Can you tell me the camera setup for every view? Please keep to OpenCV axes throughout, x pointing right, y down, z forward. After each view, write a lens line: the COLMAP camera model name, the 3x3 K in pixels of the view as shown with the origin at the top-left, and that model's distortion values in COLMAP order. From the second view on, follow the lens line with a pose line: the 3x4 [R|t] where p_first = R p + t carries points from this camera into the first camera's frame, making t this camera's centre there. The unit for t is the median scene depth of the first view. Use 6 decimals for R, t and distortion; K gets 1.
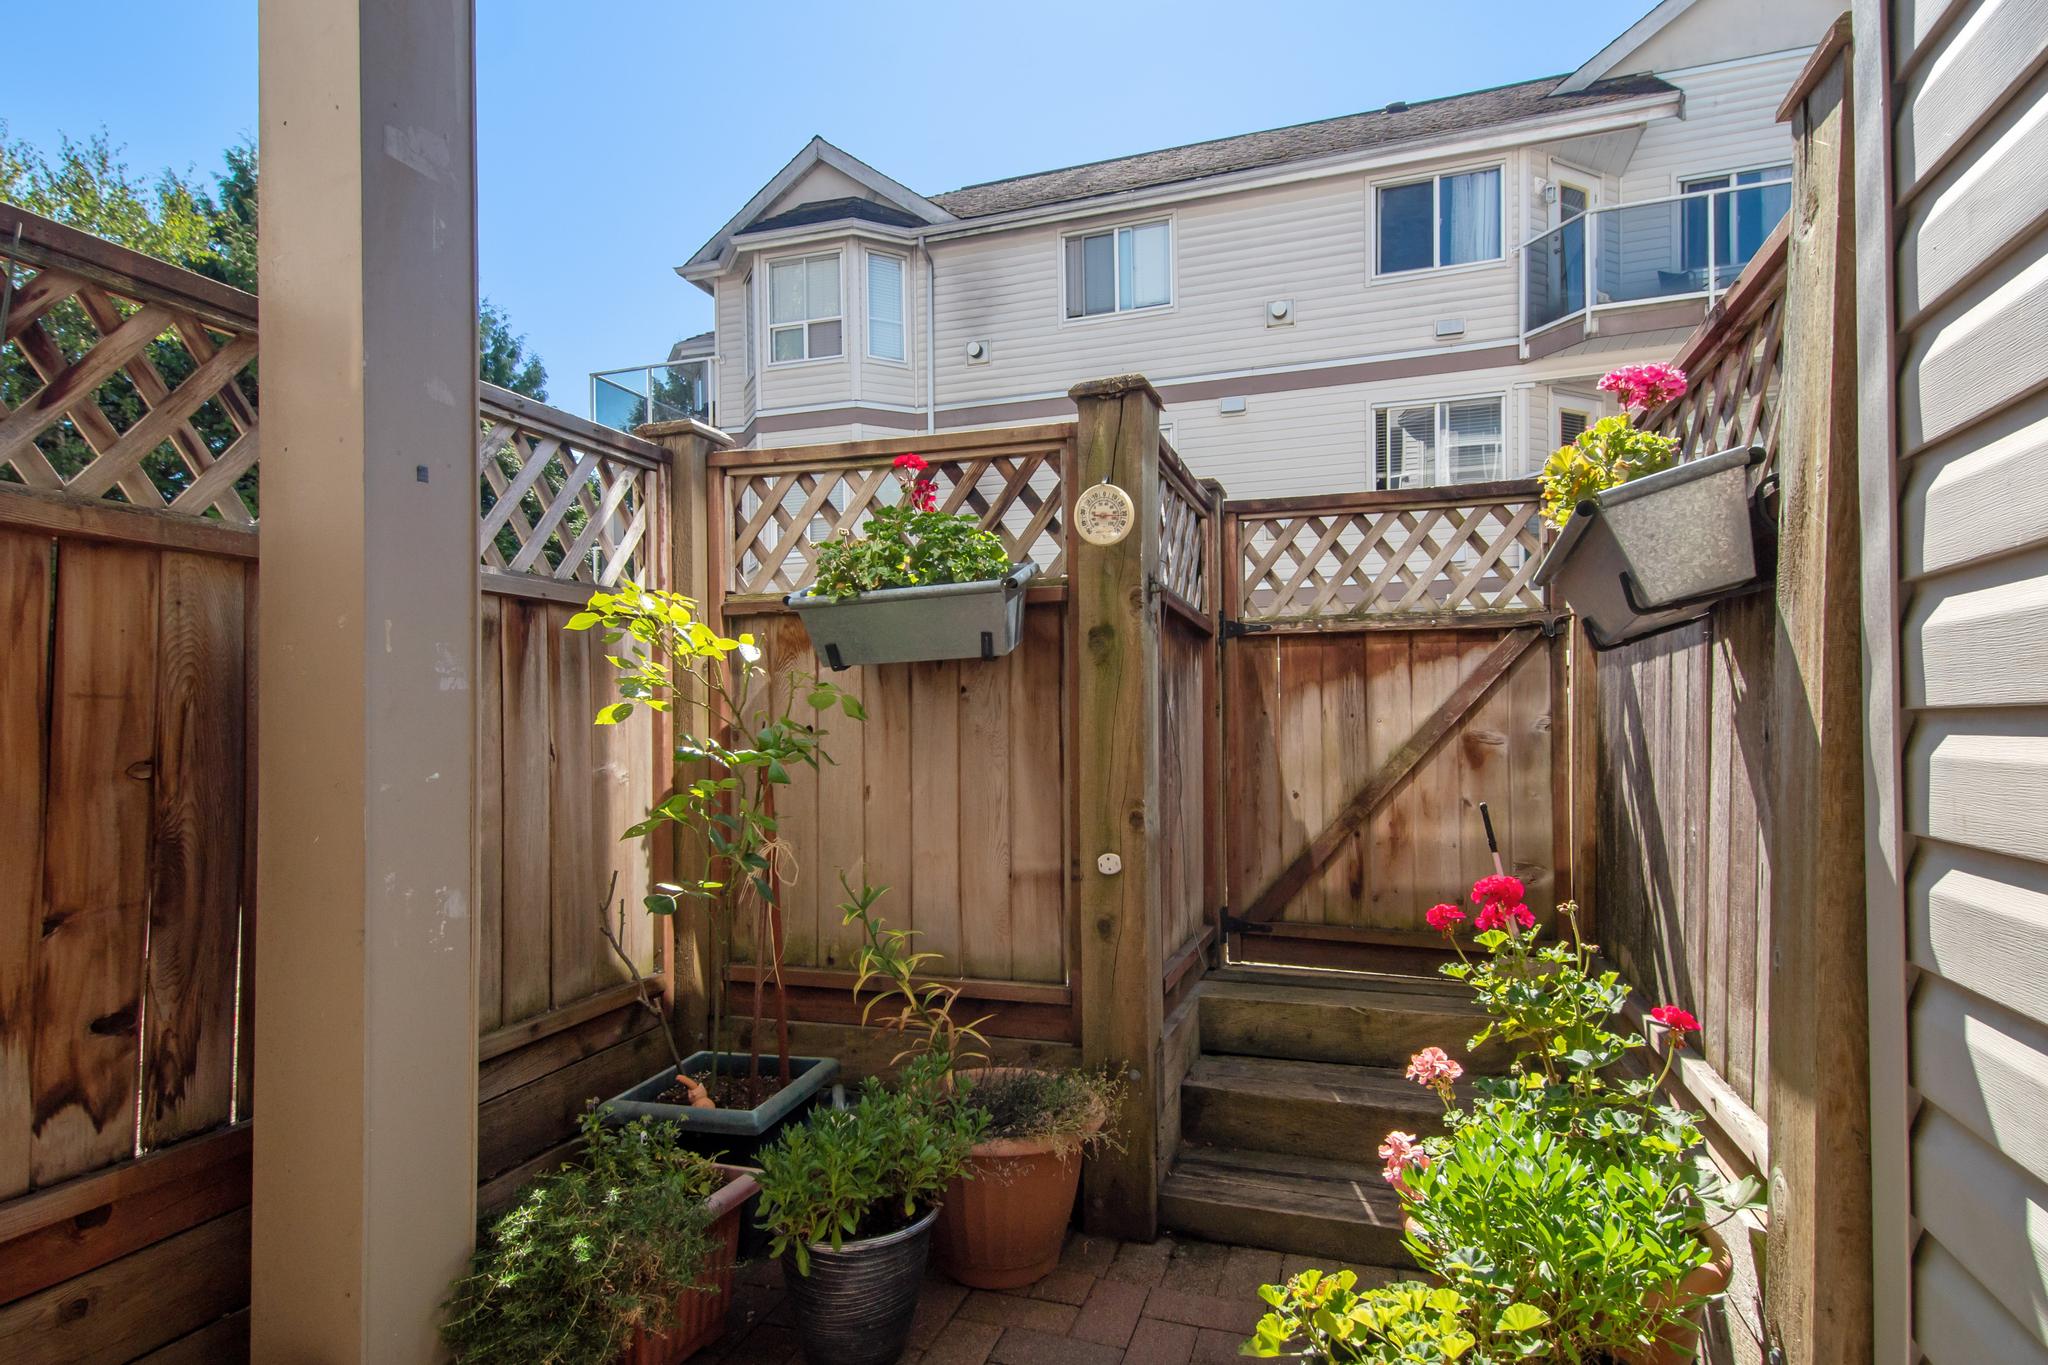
lens RADIAL K [[1042.2, 0, 1024.0], [0, 1042.2, 682.5], [0, 0, 1]] dist [0.002282, -0.000254]
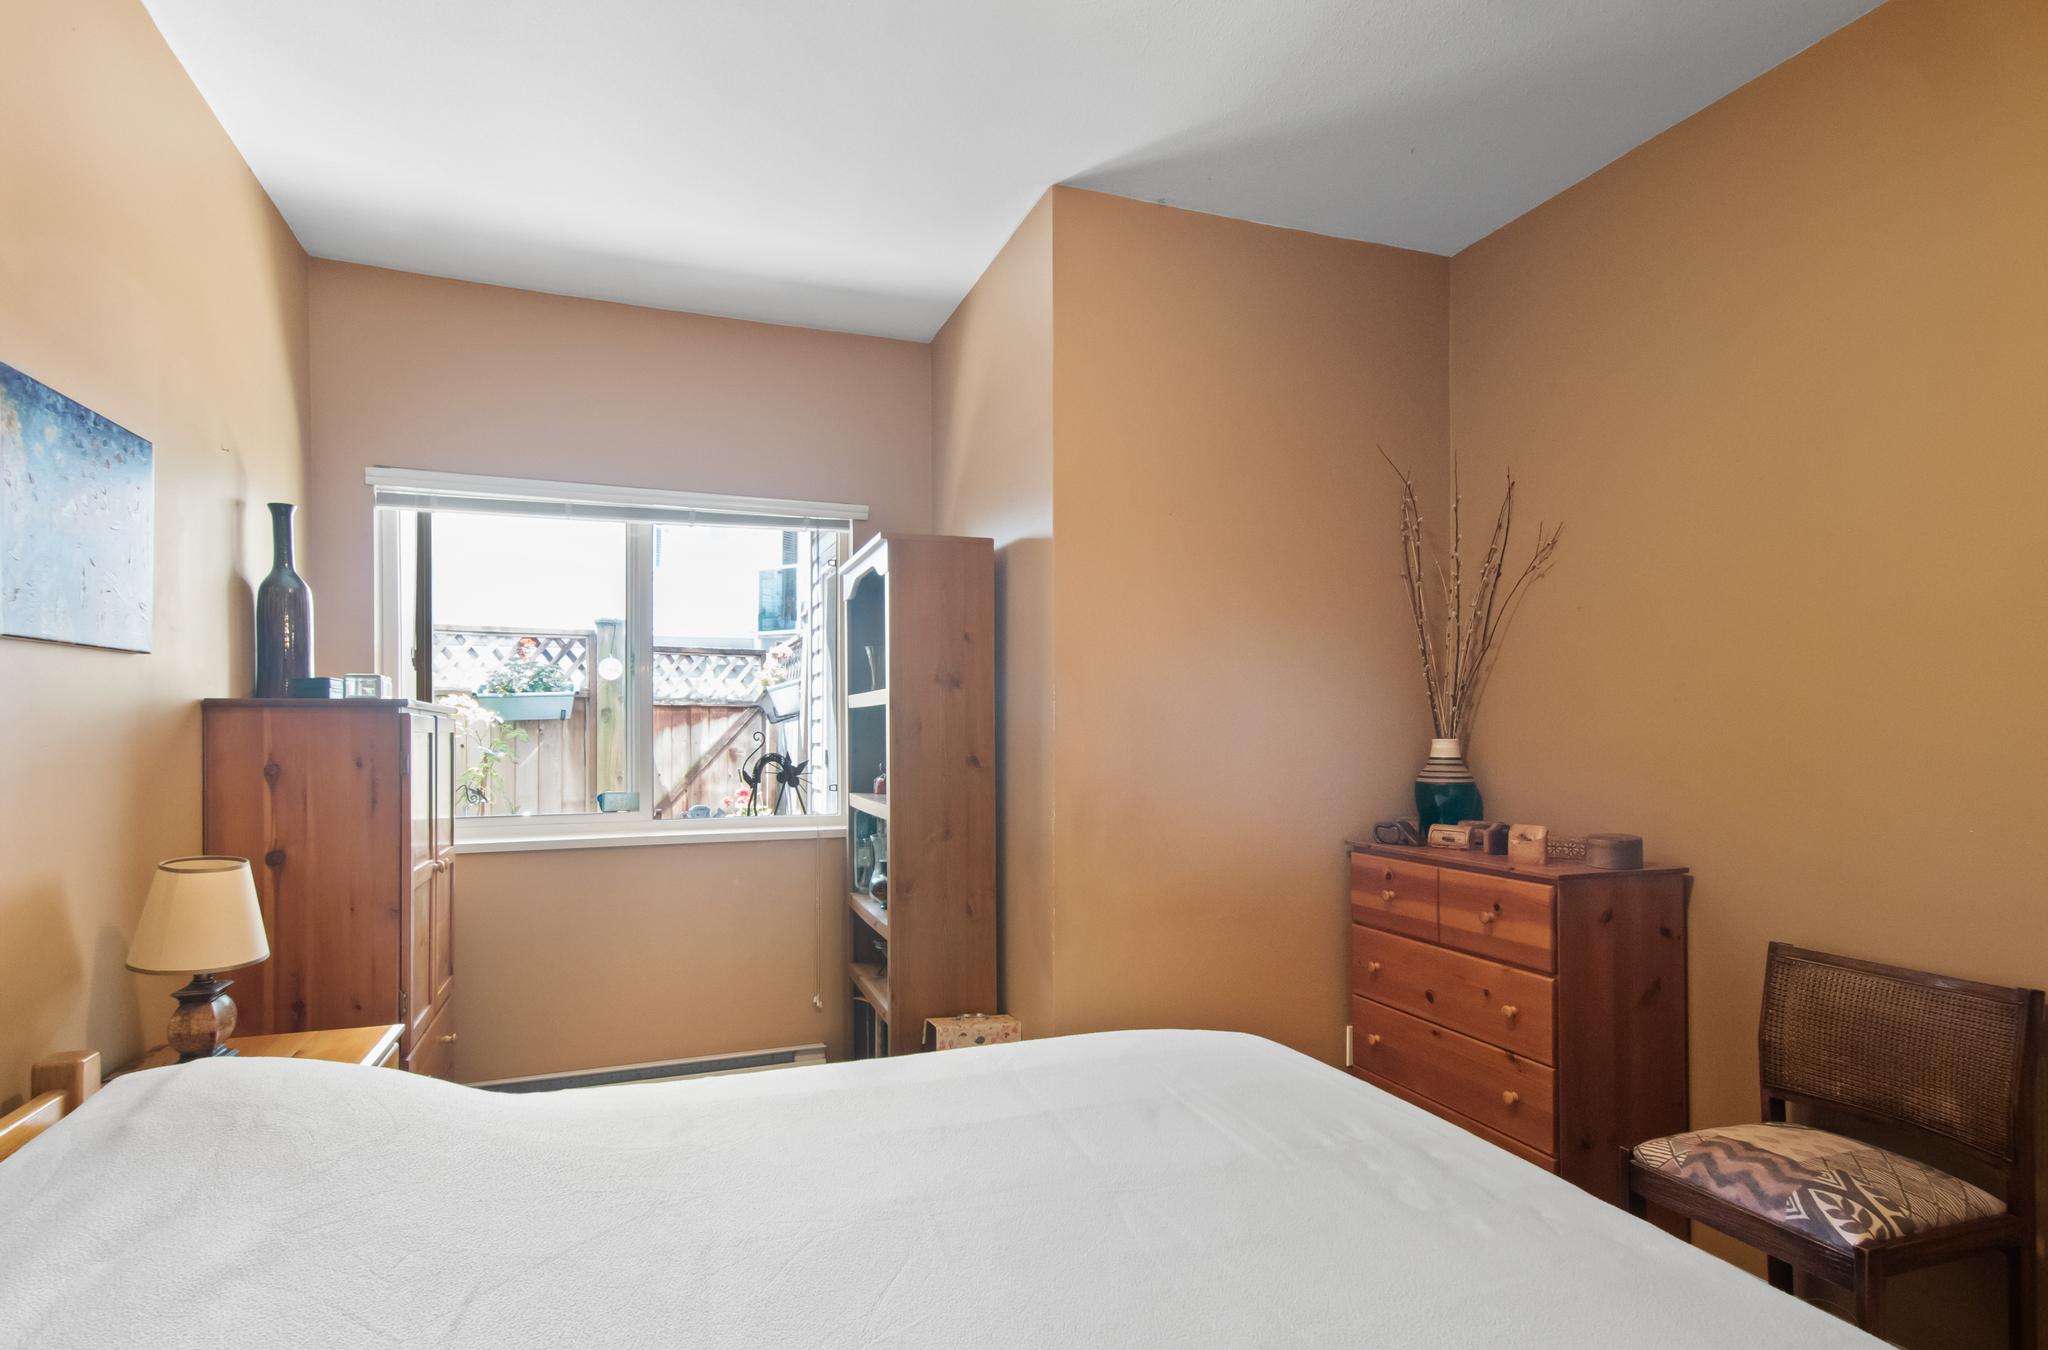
lens RADIAL K [[1032.8, 0, 1019.2], [0, 1032.8, 723.3], [0, 0, 1]] dist [0.000268, 0.000154]
pose [[0.776089, 0.011093, 0.630526, -0.695039], [-0.017907, 0.999830, 0.004451, -0.039310], [-0.630369, -0.014745, 0.776155, -1.572795]]
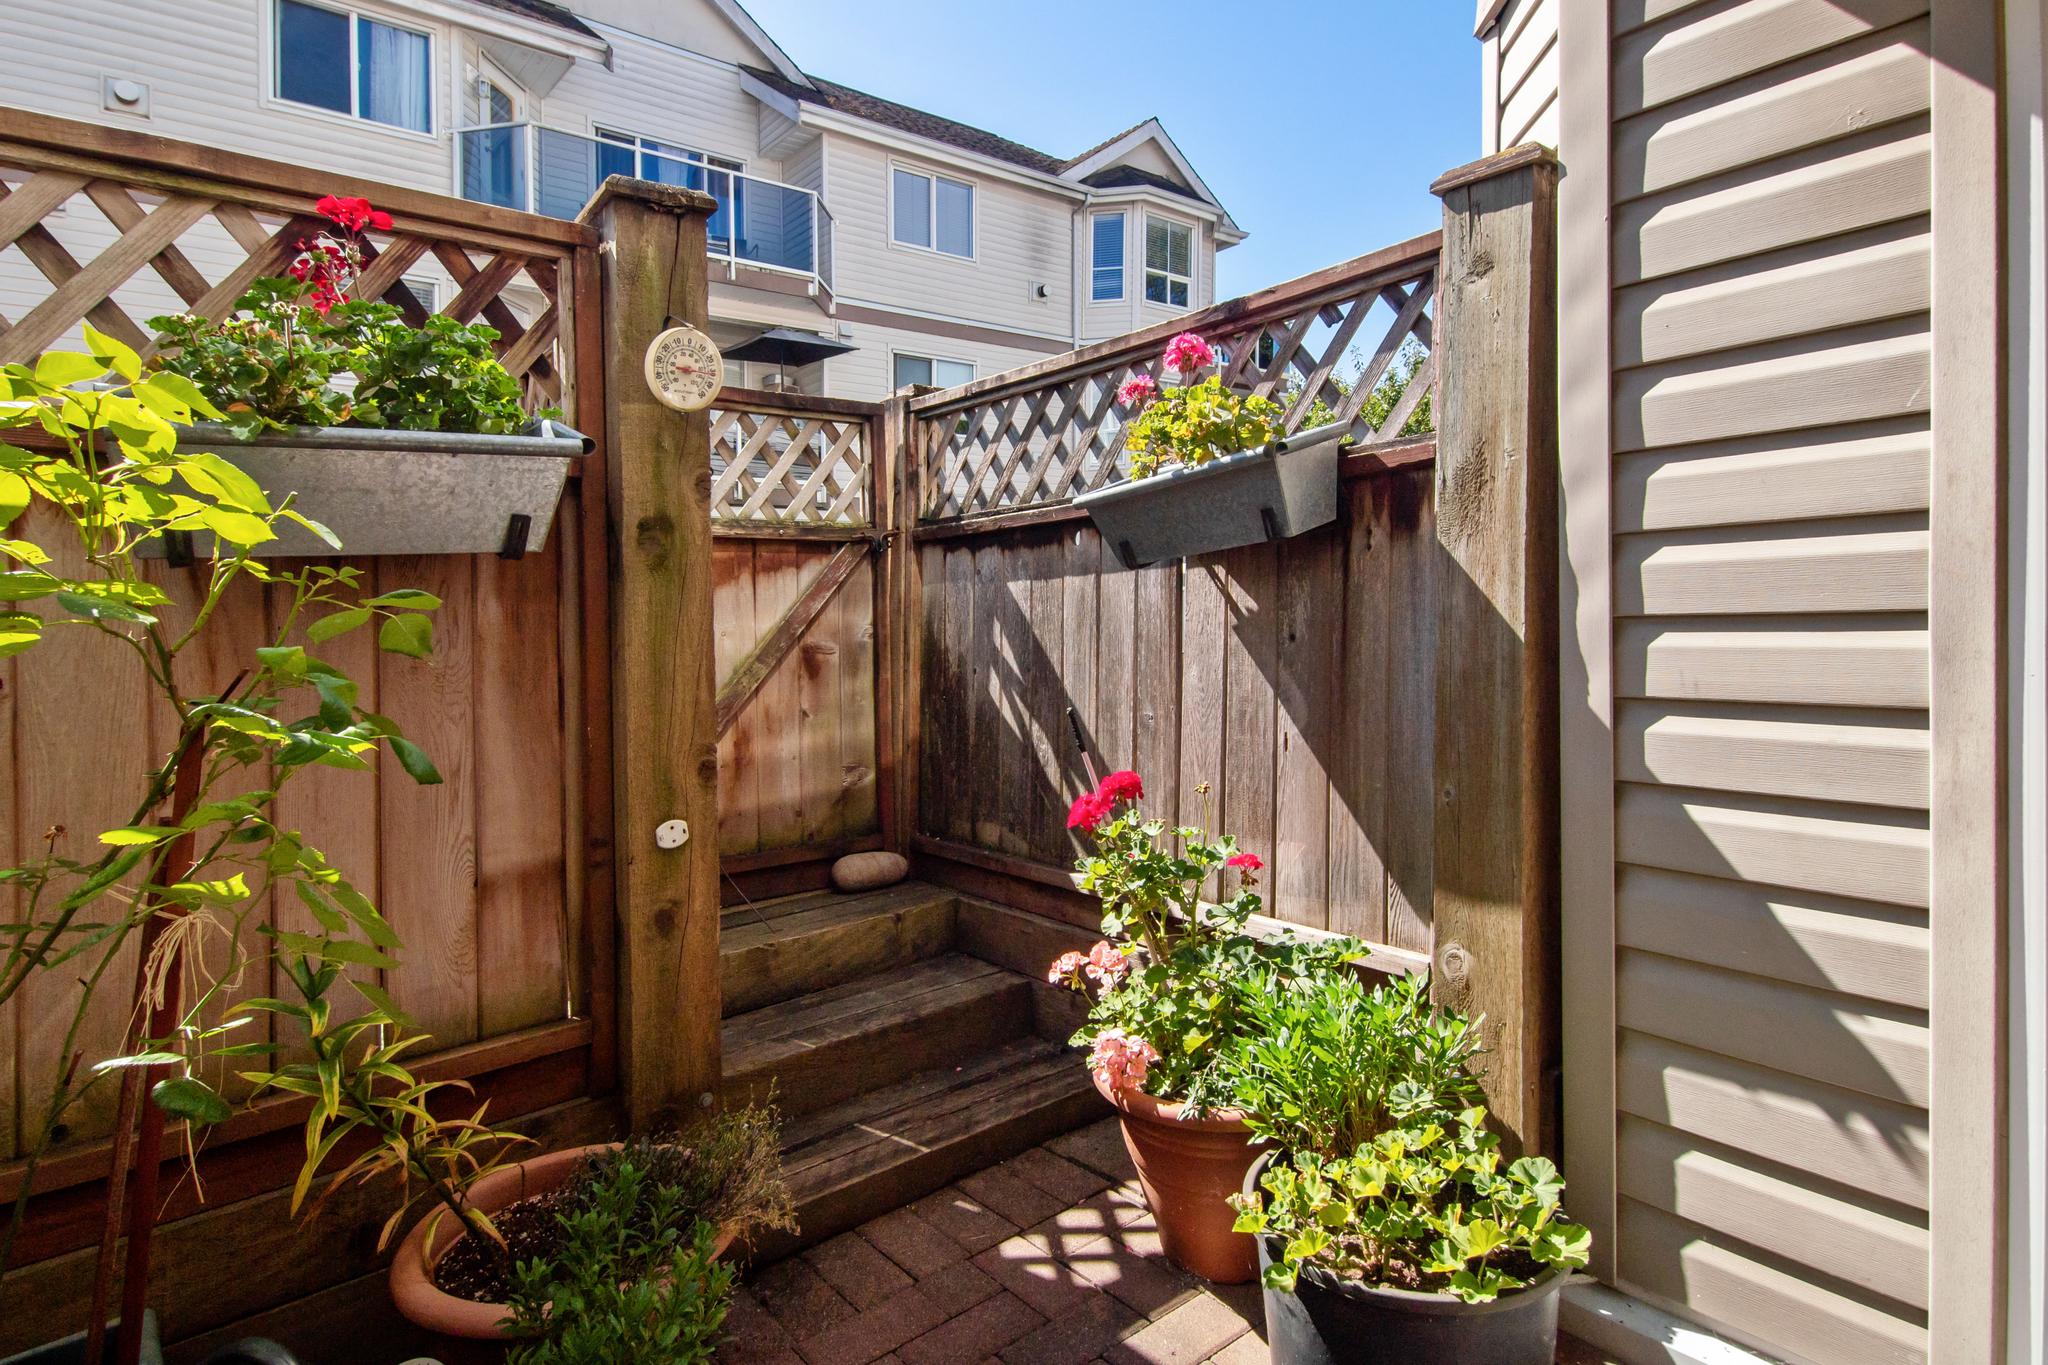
lens RADIAL K [[1046.7, 0, 1017.5], [0, 1046.7, 611.1], [0, 0, 1]] dist [-0.001200, -0.001211]
pose [[0.536686, -0.008729, 0.843737, -0.361117], [-0.008137, 0.999846, 0.015520, -0.000811], [-0.843743, -0.015195, 0.536533, 0.330984]]
